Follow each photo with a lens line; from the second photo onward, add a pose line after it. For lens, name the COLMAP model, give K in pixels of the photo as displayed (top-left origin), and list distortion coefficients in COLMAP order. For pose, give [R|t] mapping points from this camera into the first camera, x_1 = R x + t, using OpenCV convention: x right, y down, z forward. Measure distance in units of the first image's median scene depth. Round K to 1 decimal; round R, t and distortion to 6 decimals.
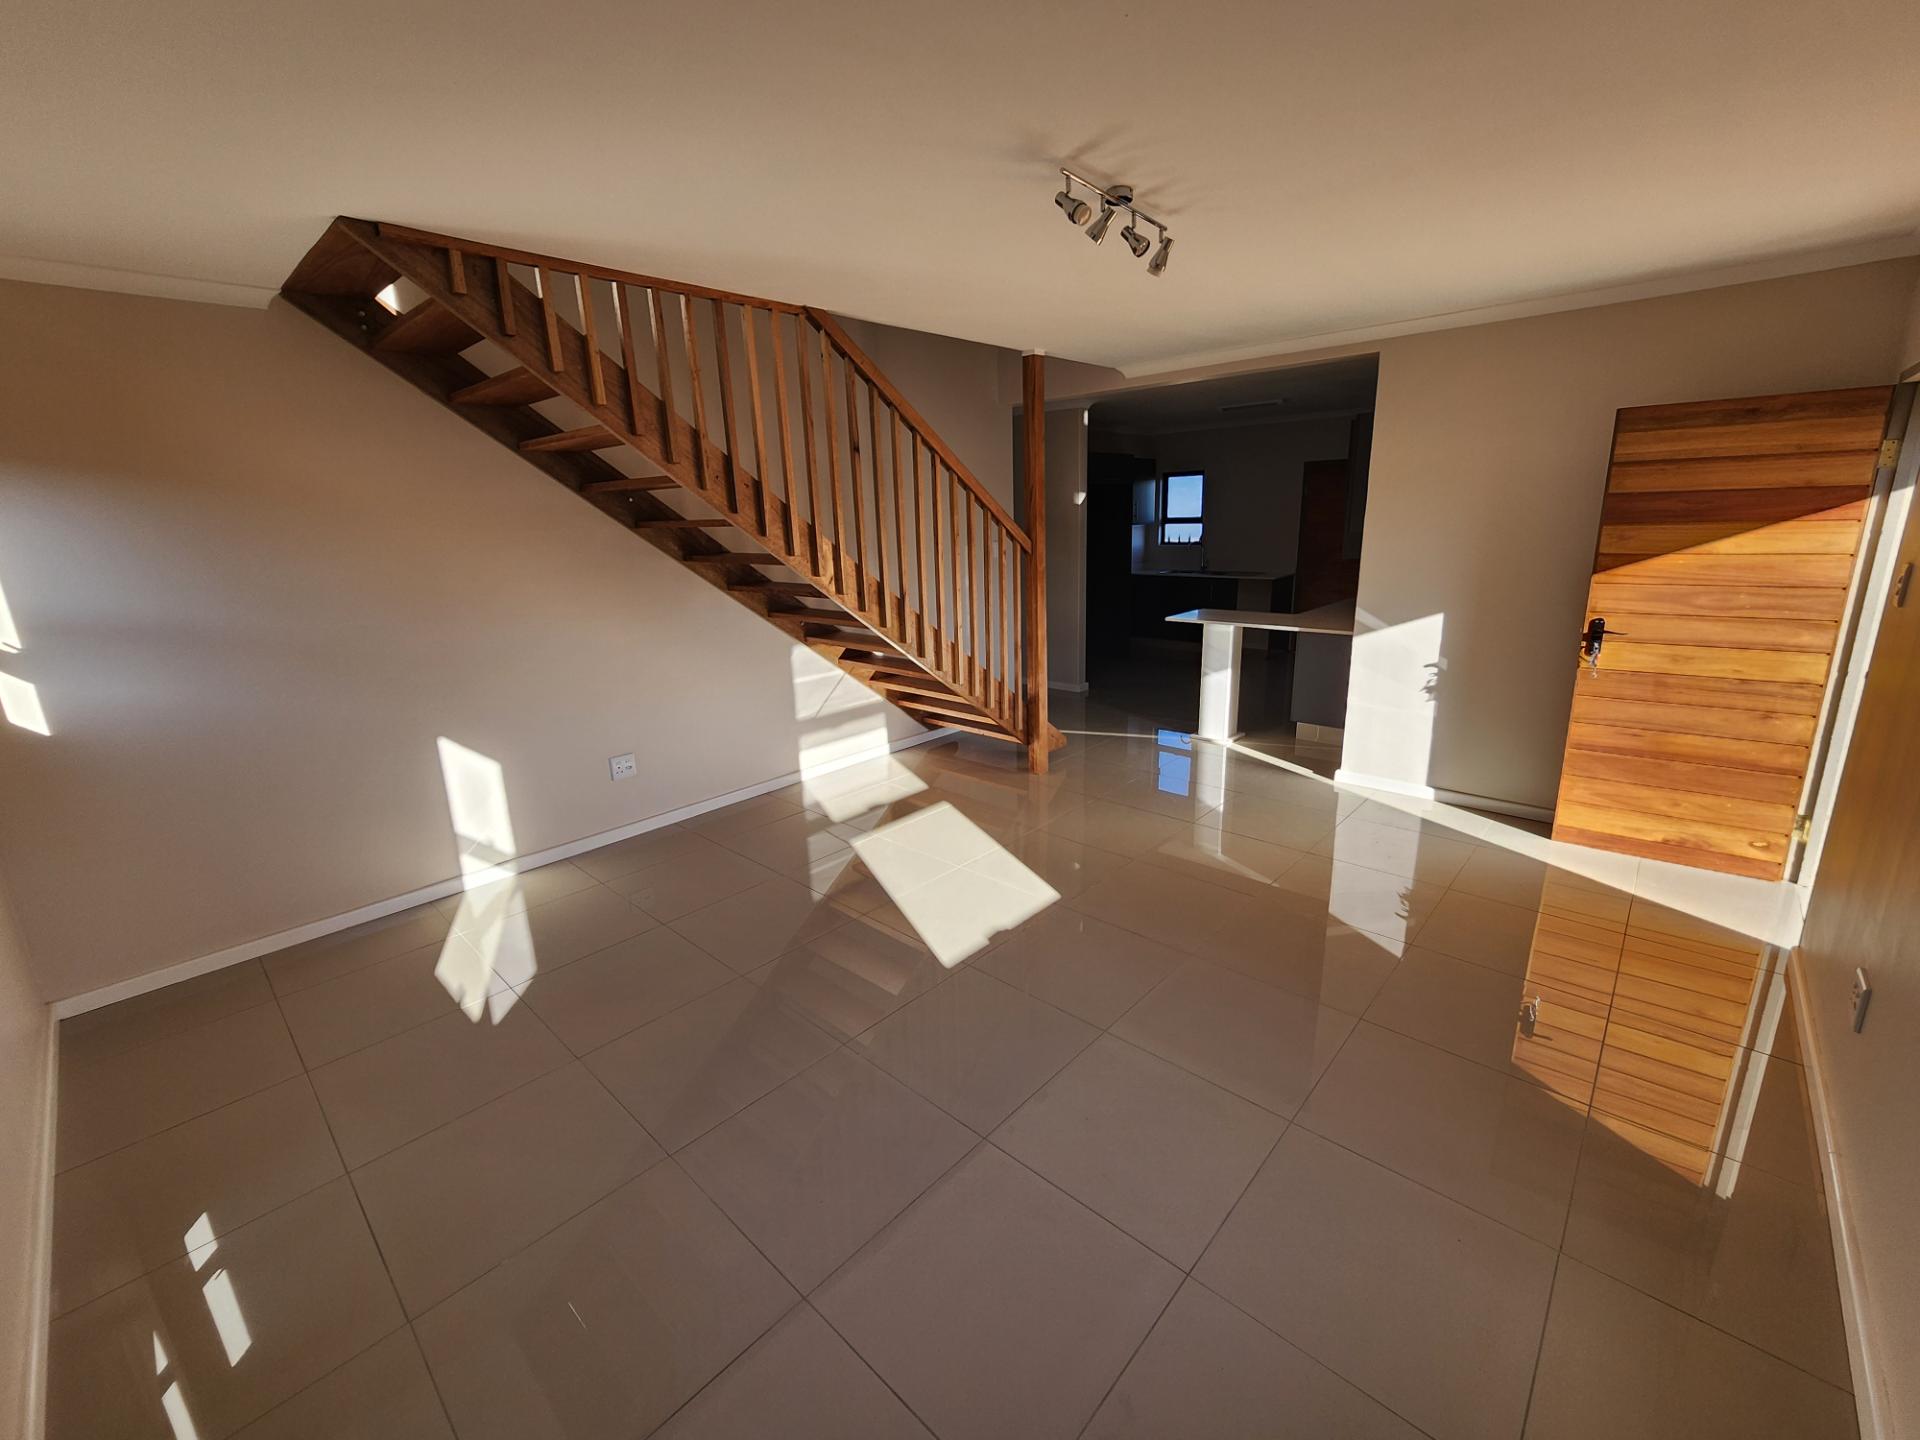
lens RADIAL K [[786.2, 0, 955.0], [0, 786.2, 708.3], [0, 0, 1]] dist [-0.002157, -0.000360]
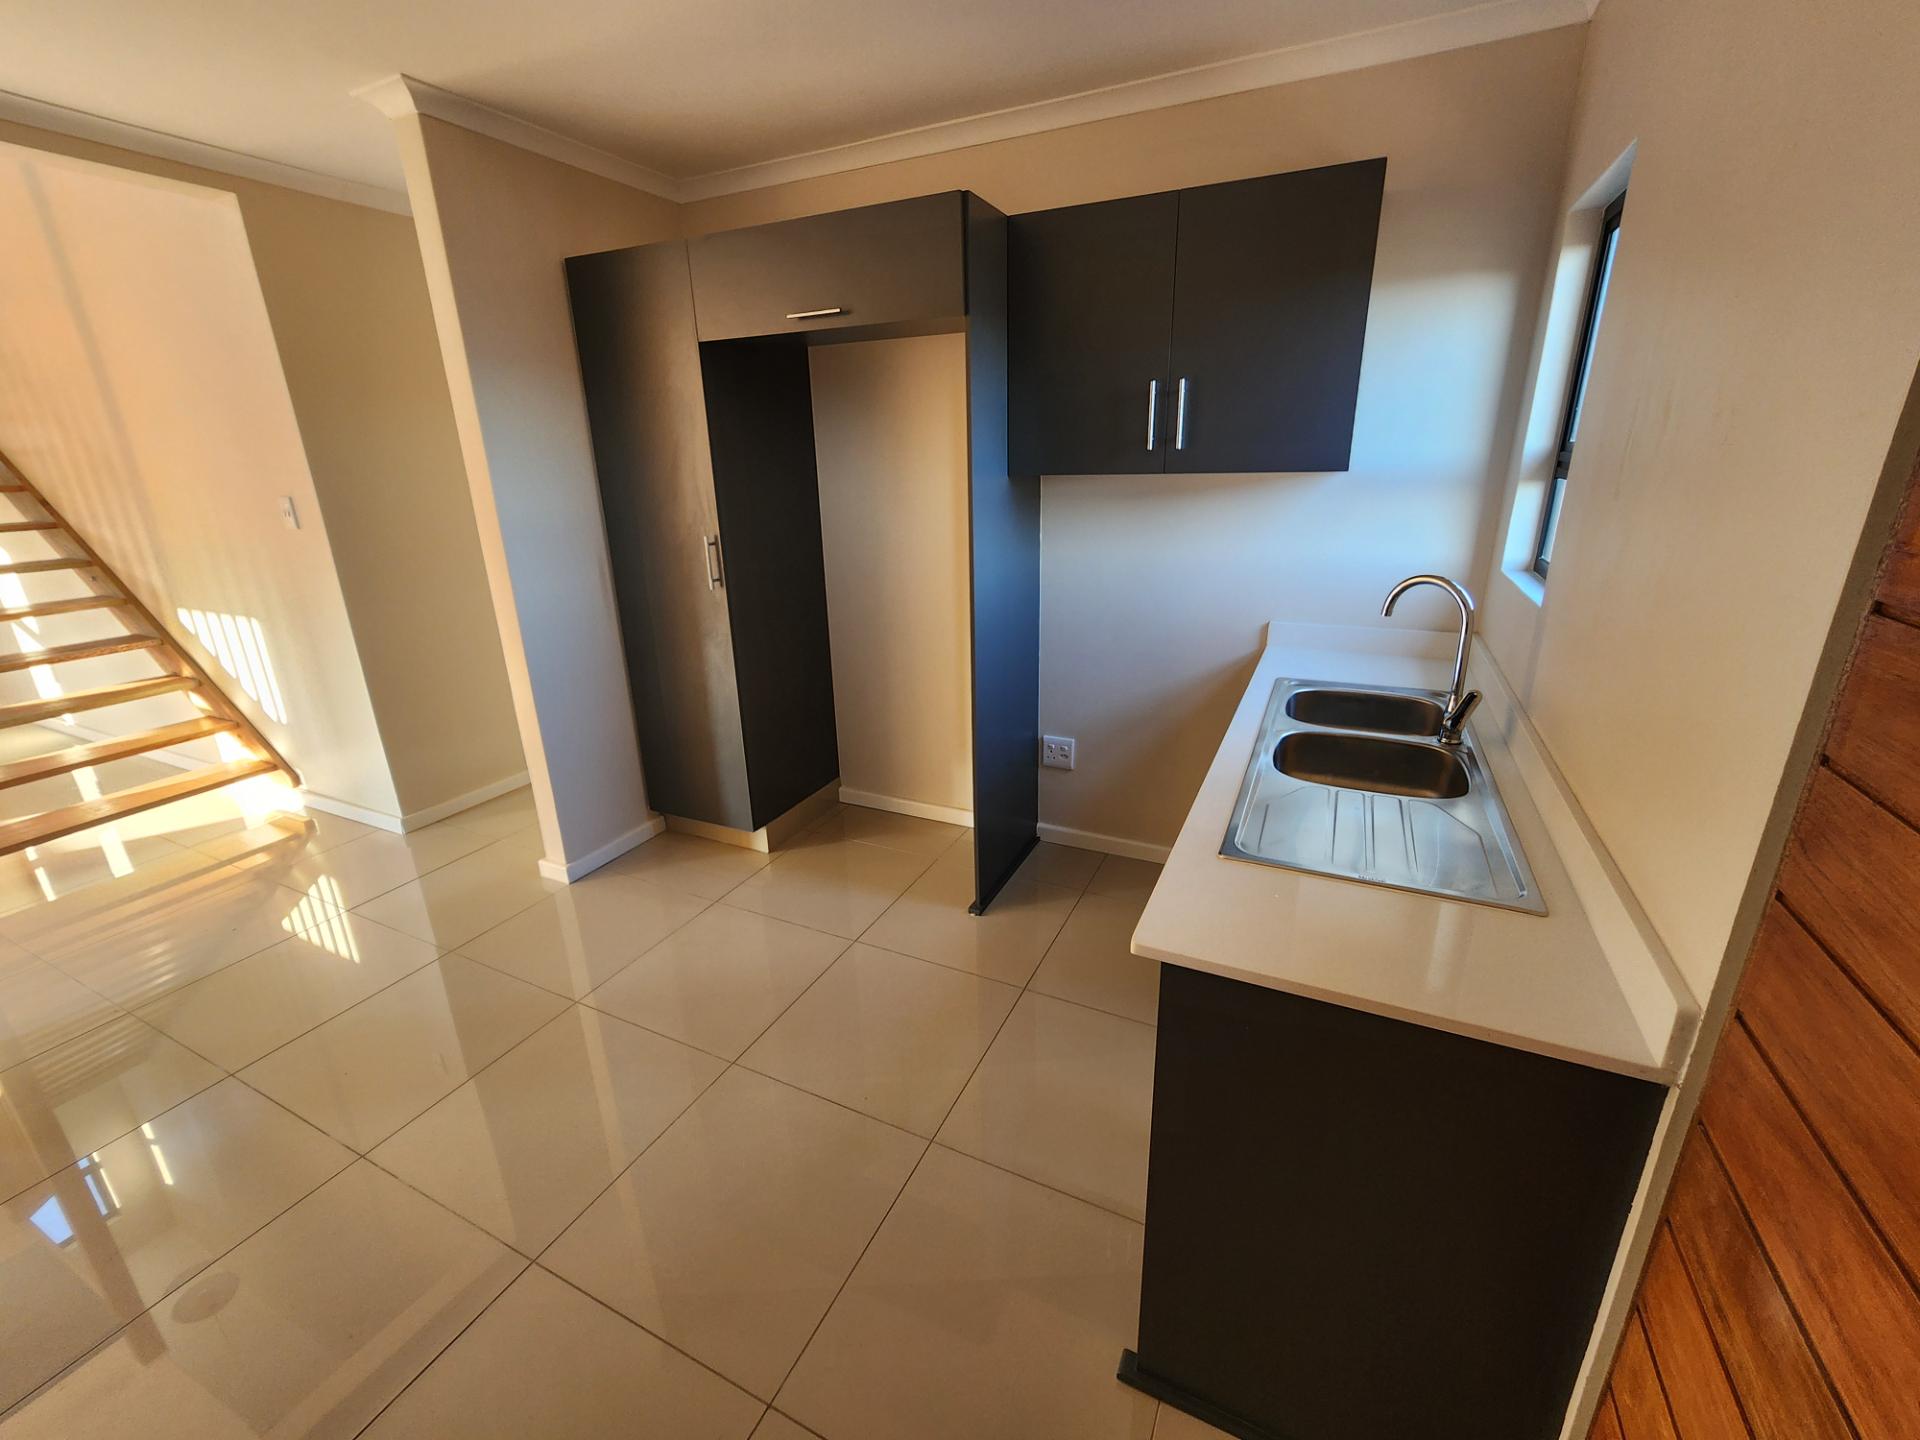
lens RADIAL K [[786.2, 0, 955.0], [0, 786.2, 708.3], [0, 0, 1]] dist [-0.002157, -0.000360]
pose [[0.289555, 0.314777, -0.903921, 0.438480], [-0.218849, 0.941133, 0.257631, -0.198619], [0.931806, 0.123224, 0.341399, 0.802315]]
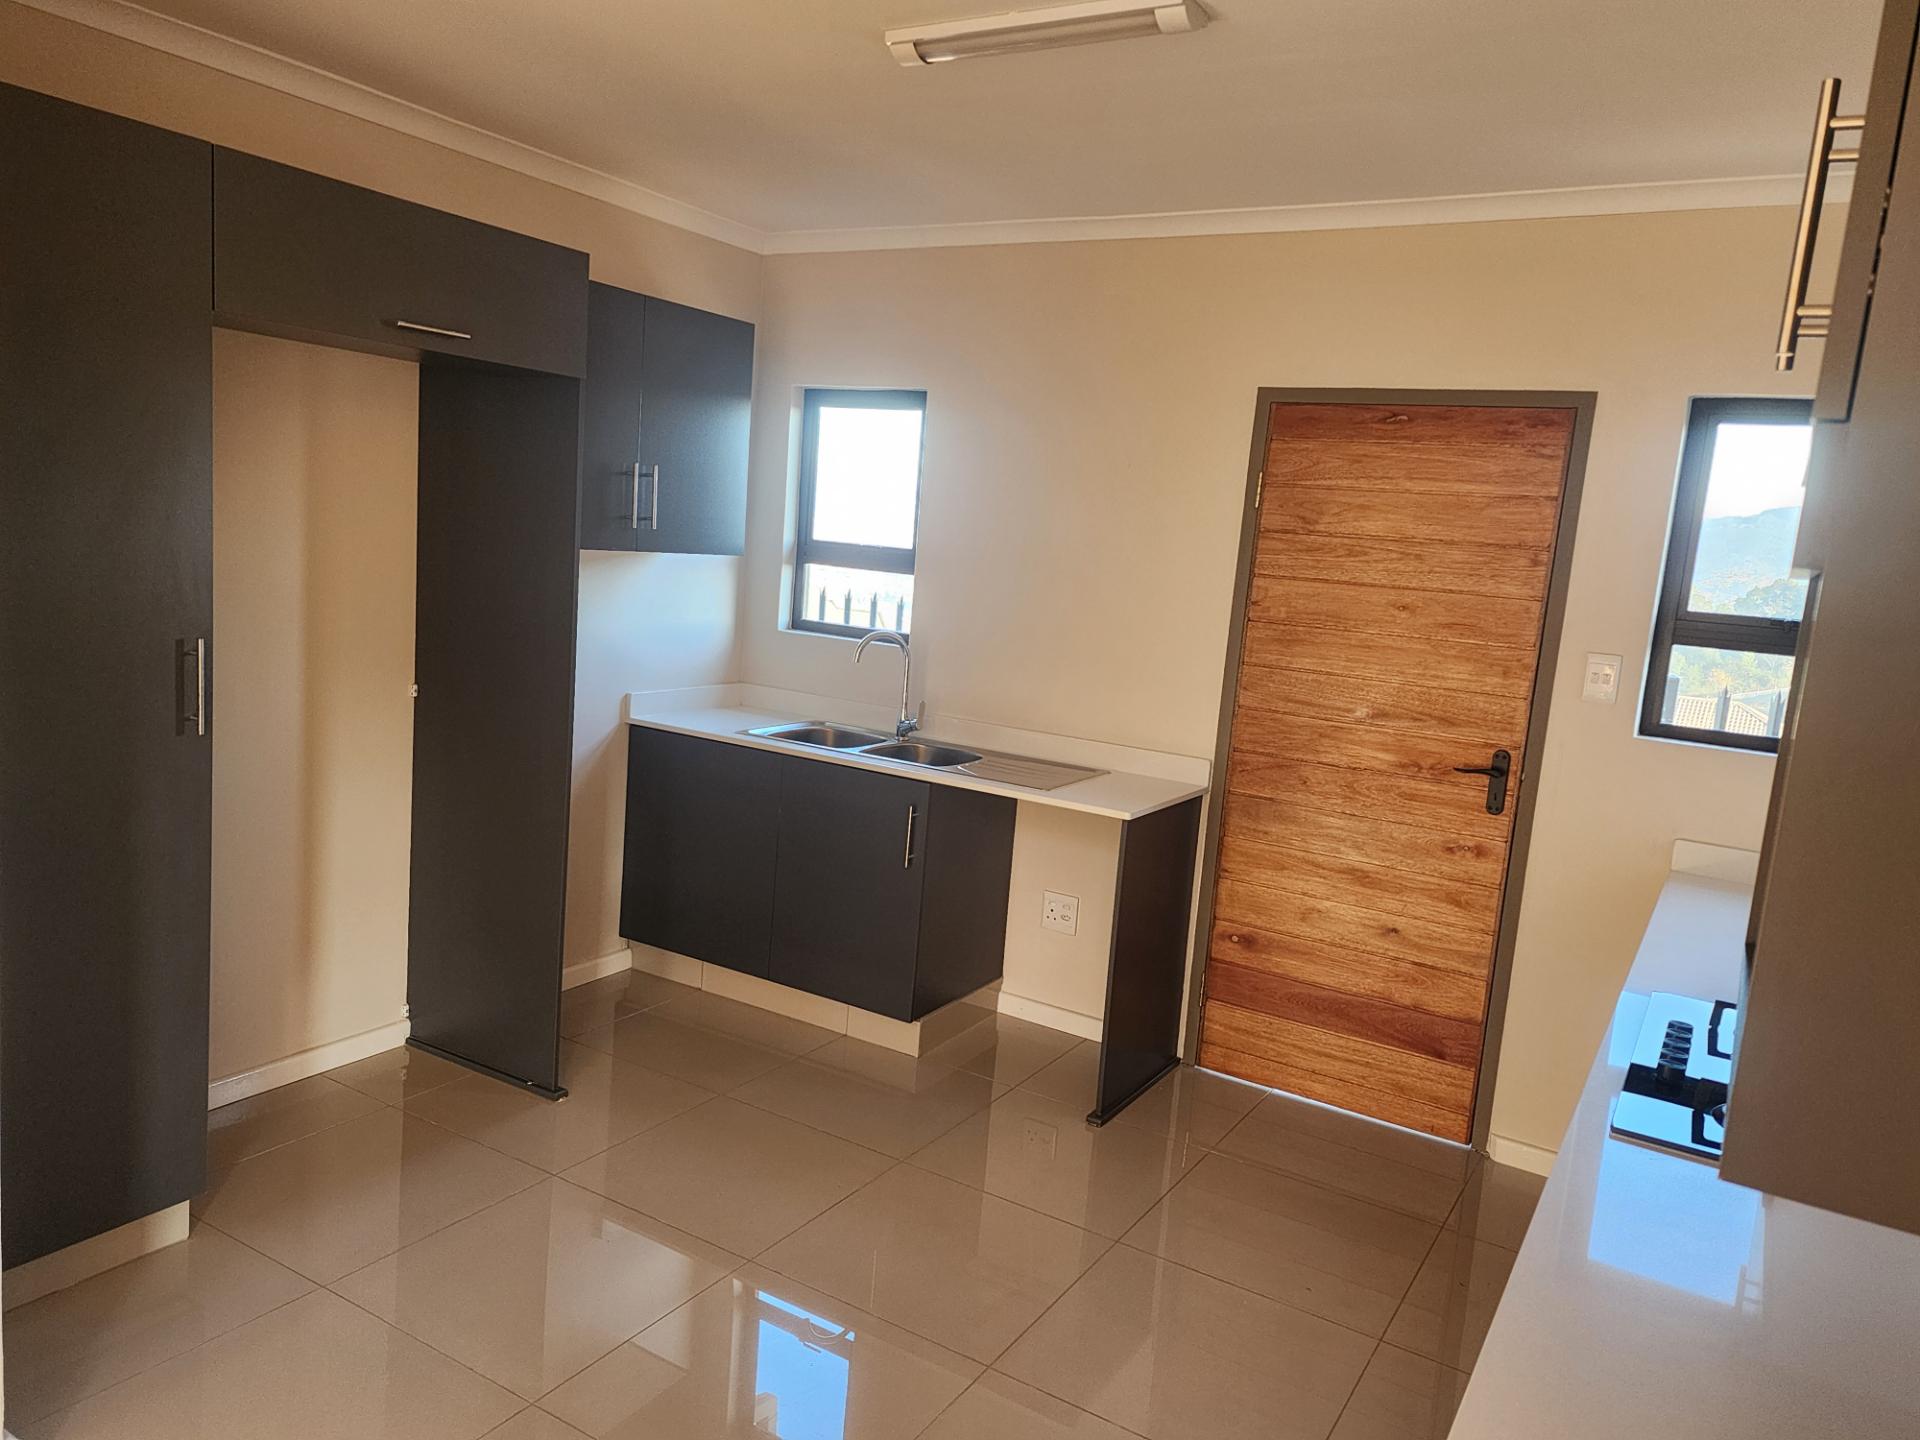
lens RADIAL K [[1348.5, 0, 949.9], [0, 1348.5, 723.8], [0, 0, 1]] dist [0.055904, -0.003010]
pose [[0.974507, 0.075782, 0.211170, 0.221780], [-0.055331, 0.993333, -0.101131, -0.127280], [-0.217426, 0.086869, 0.972204, 0.508488]]
